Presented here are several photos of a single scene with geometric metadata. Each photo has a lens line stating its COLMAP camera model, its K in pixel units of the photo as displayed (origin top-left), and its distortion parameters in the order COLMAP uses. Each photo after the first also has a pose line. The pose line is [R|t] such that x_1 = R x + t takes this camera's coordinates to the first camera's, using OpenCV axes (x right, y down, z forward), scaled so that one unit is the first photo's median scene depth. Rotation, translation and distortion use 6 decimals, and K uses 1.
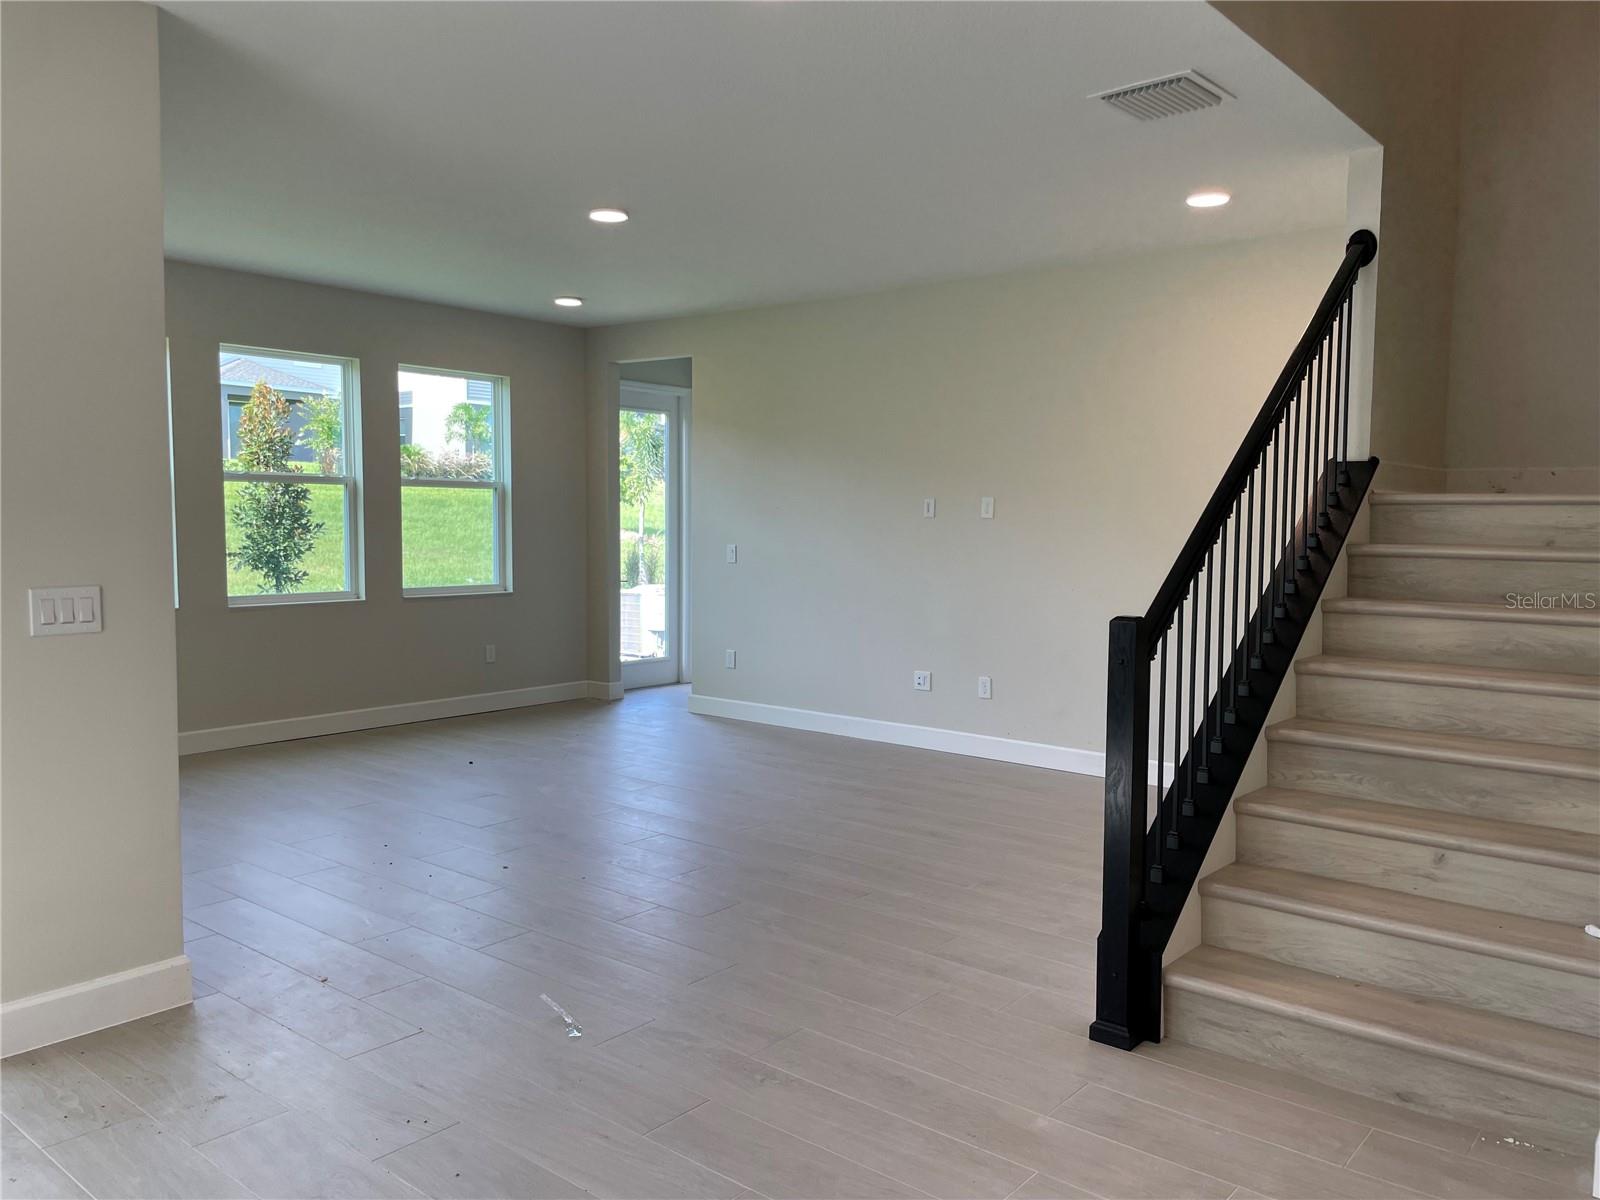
lens RADIAL K [[1227.1, 0, 804.1], [0, 1227.1, 604.9], [0, 0, 1]] dist [0.043672, -0.001438]
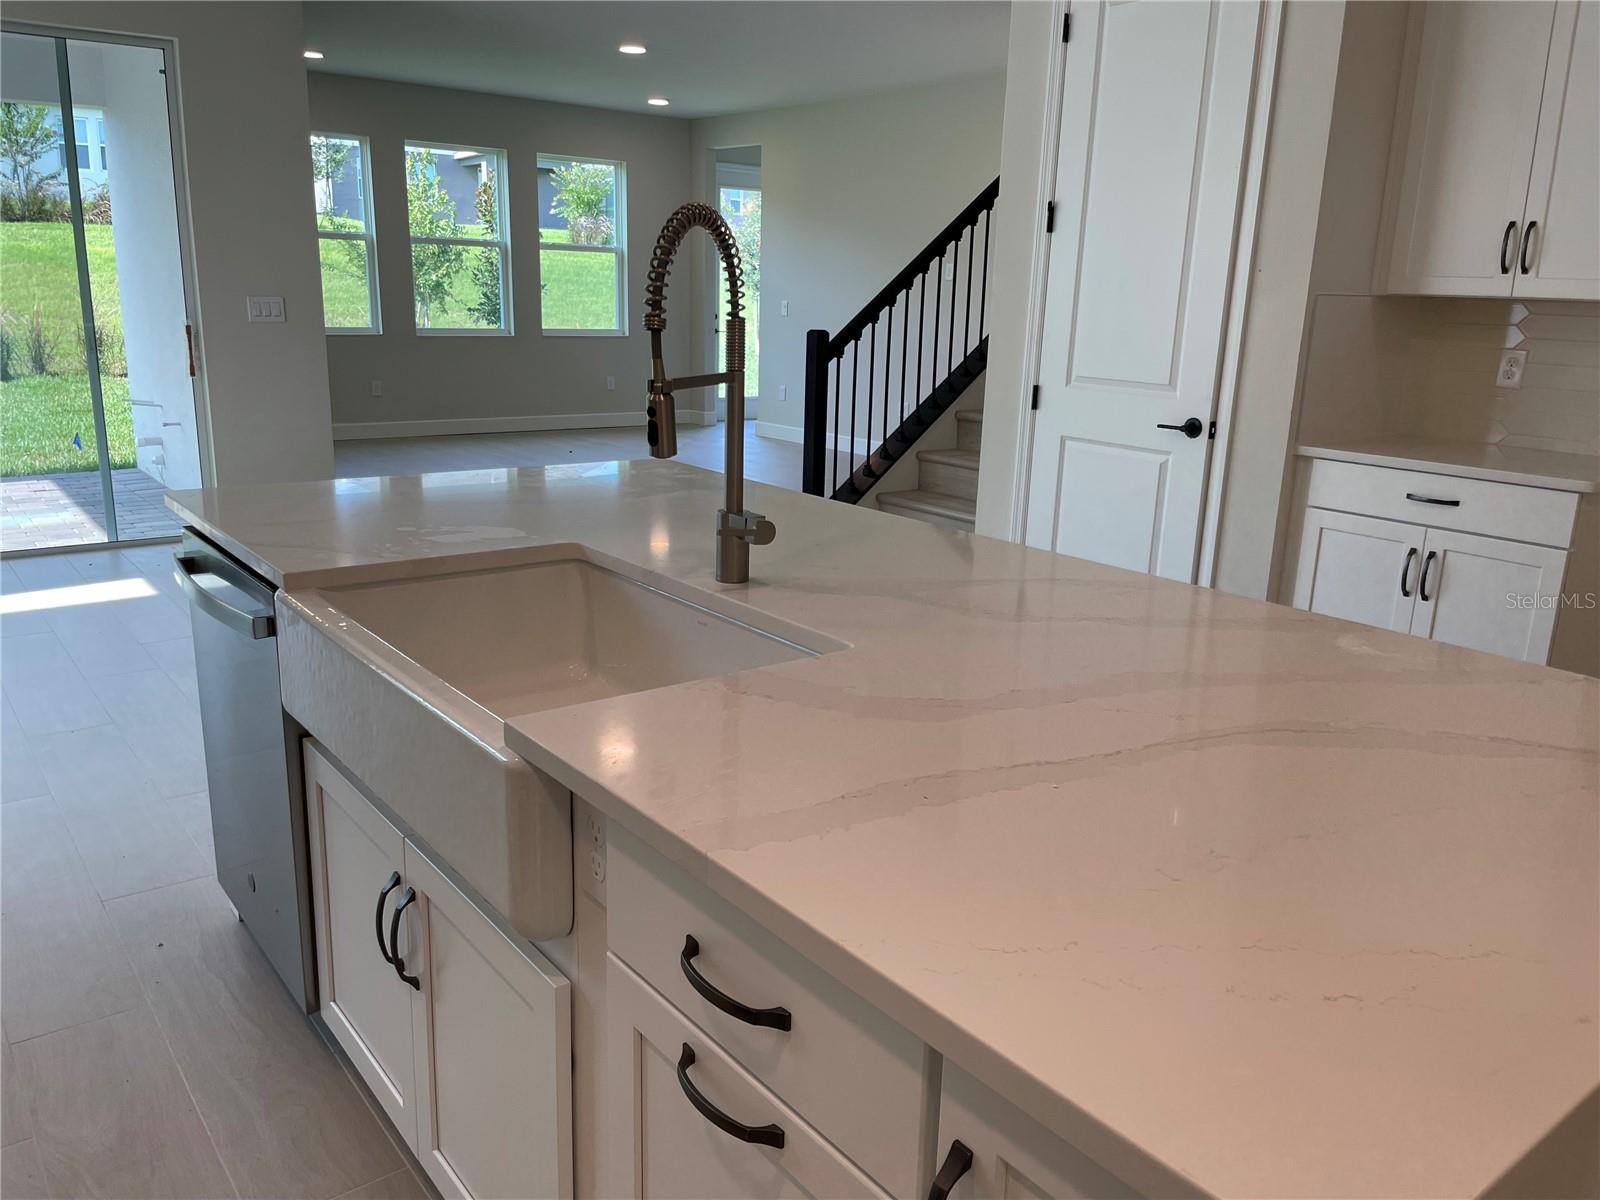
lens RADIAL K [[1227.1, 0, 794.7], [0, 1227.1, 593.6], [0, 0, 1]] dist [0.043672, -0.001438]
pose [[0.976156, 0.069424, -0.205667, 0.215353], [-0.033808, 0.984539, 0.171873, 0.027910], [0.214419, -0.160822, 0.963411, -0.252675]]
